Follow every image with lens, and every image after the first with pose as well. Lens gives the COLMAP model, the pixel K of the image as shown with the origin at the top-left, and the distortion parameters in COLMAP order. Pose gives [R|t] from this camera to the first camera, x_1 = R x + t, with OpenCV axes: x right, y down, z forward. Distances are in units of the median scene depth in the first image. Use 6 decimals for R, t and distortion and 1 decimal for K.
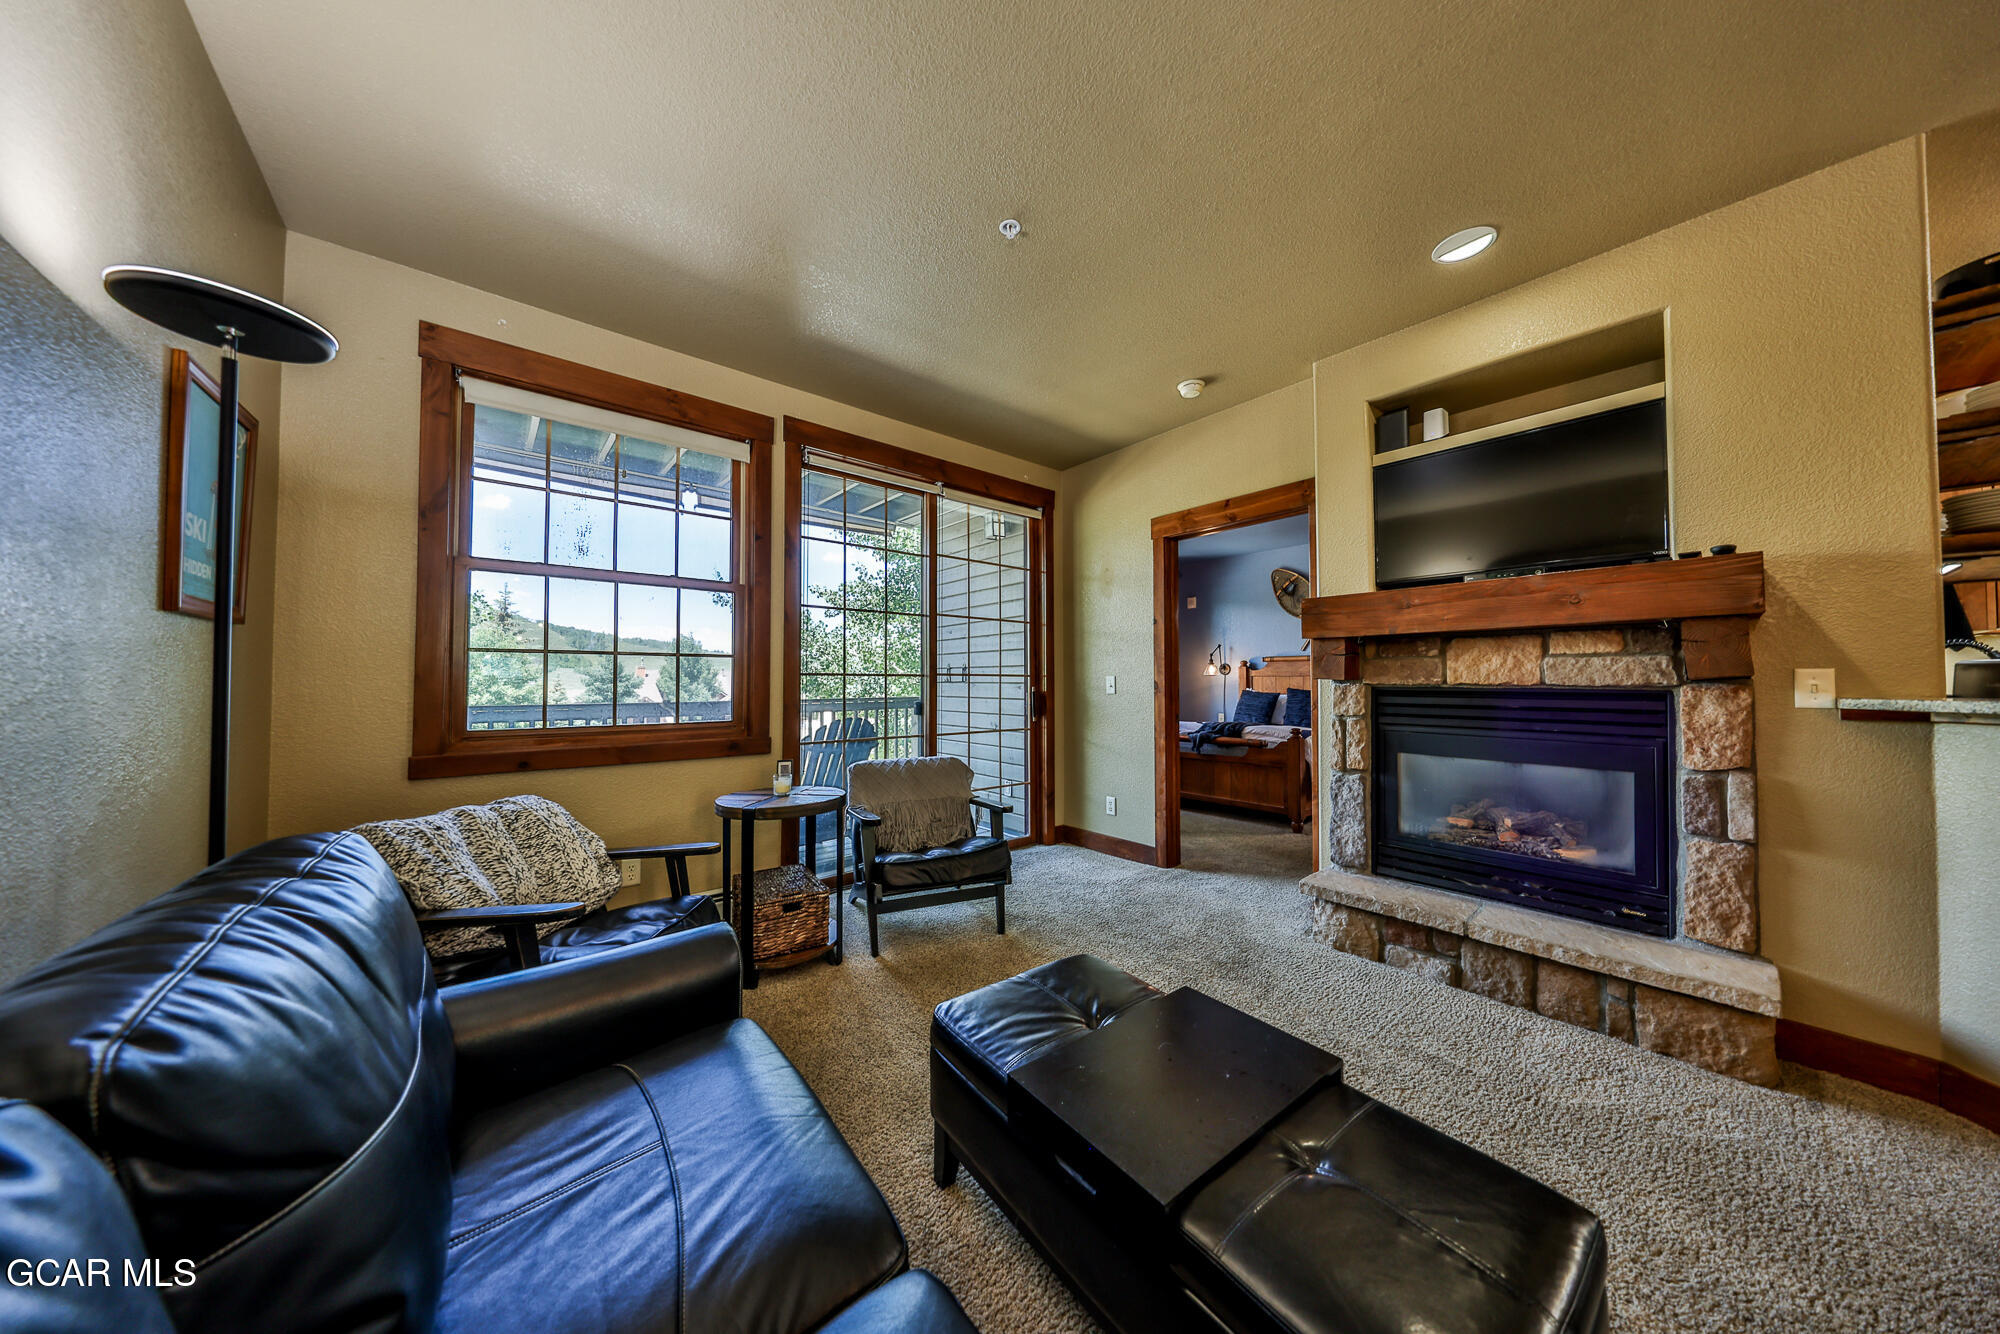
lens RADIAL K [[621.3, 0, 1013.4], [0, 621.3, 662.6], [0, 0, 1]] dist [-0.000820, -0.000040]
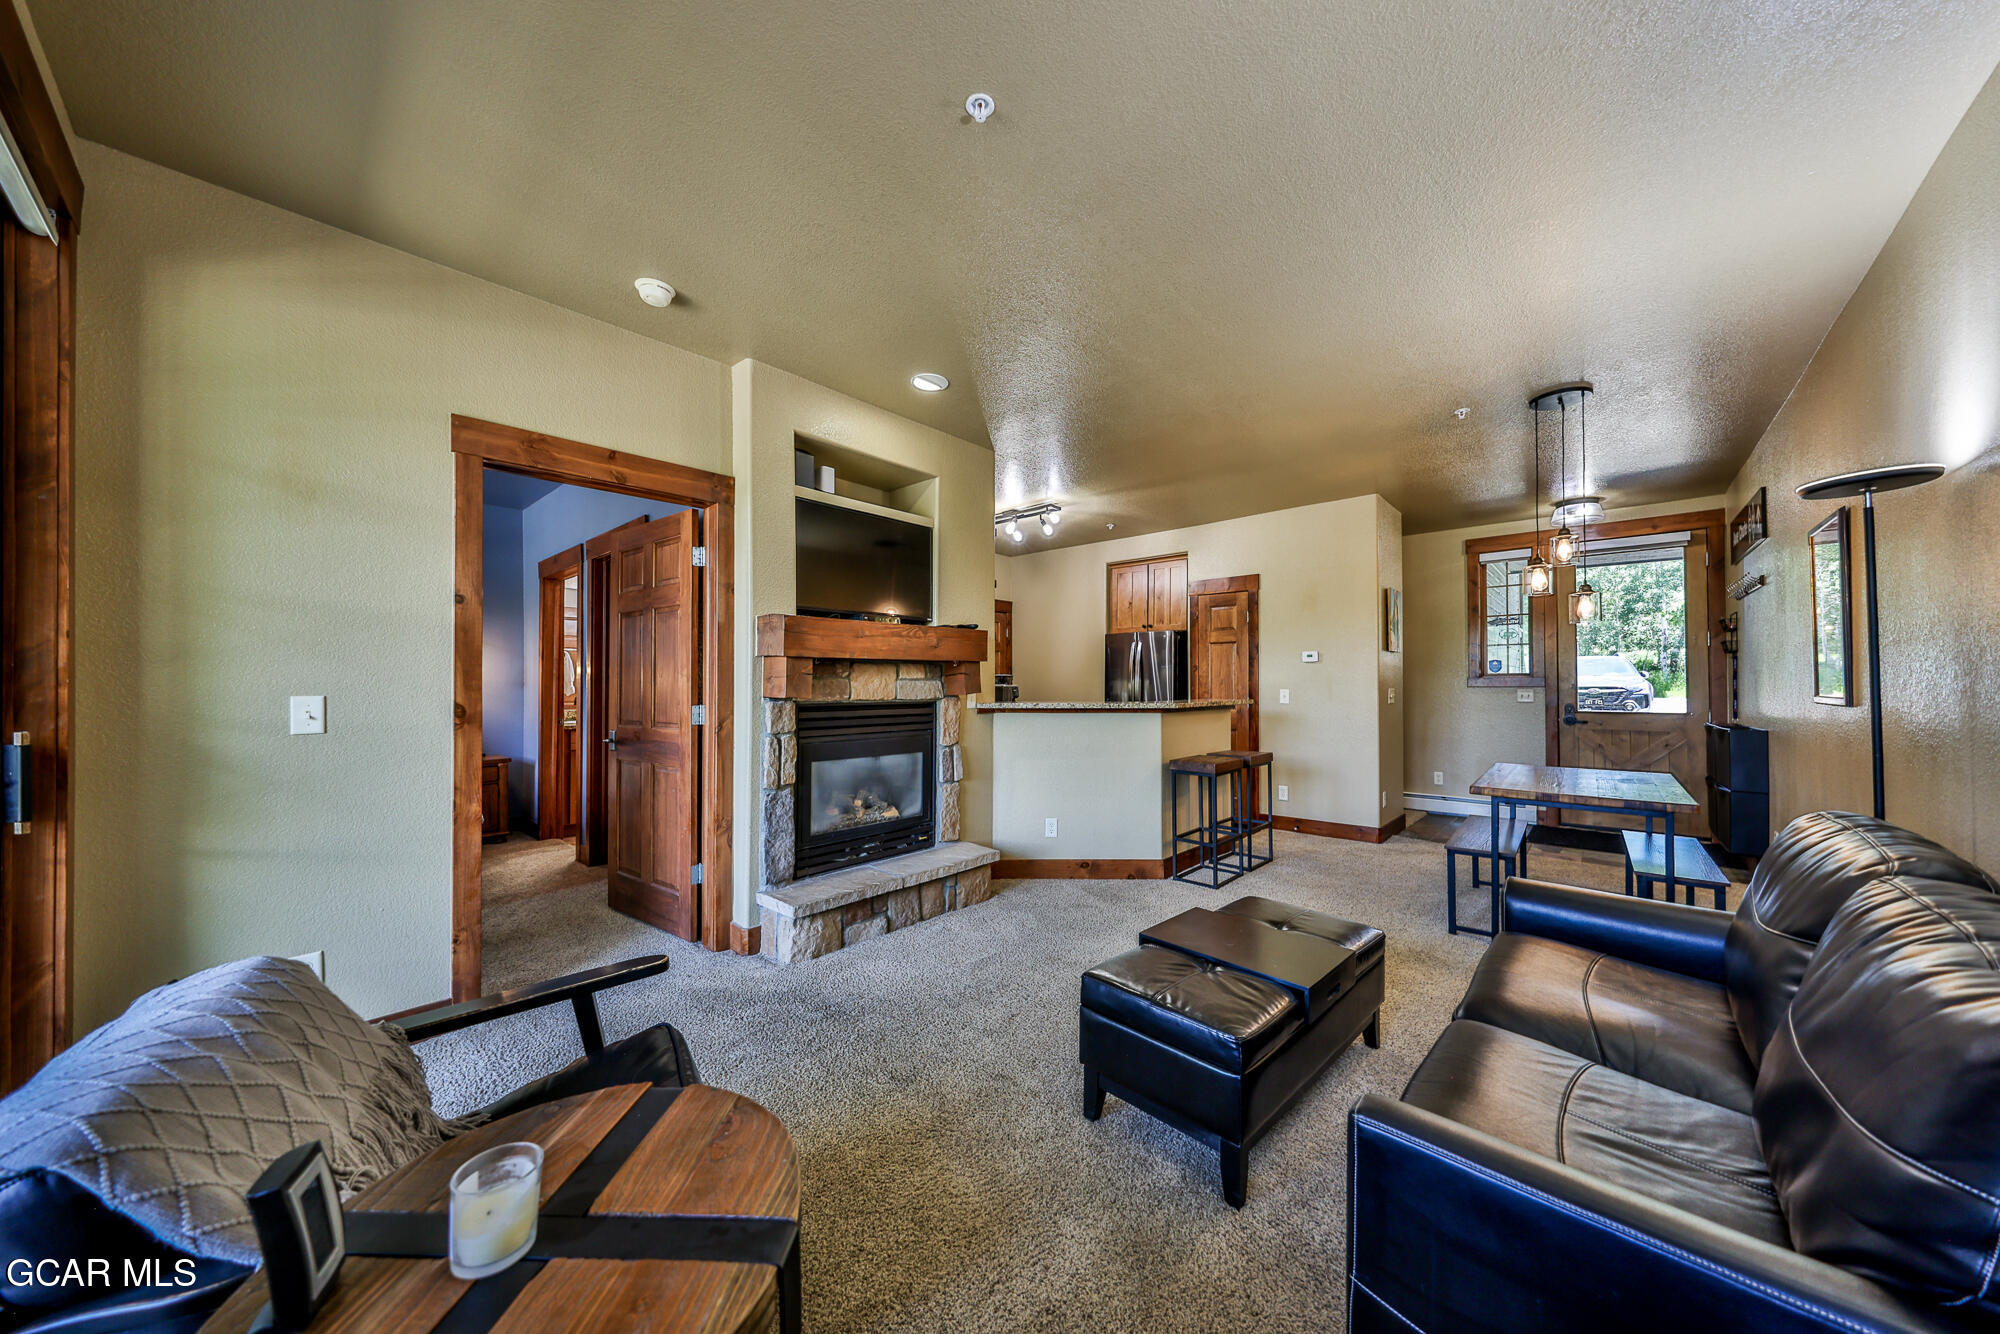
lens RADIAL K [[688.1, 0, 999.1], [0, 688.1, 674.3], [0, 0, 1]] dist [-0.002036, 0.000016]
pose [[-0.140418, 0.015009, 0.989979, -0.704822], [-0.027897, 0.999428, -0.019109, 0.001102], [-0.989699, -0.030301, -0.139919, 0.917391]]
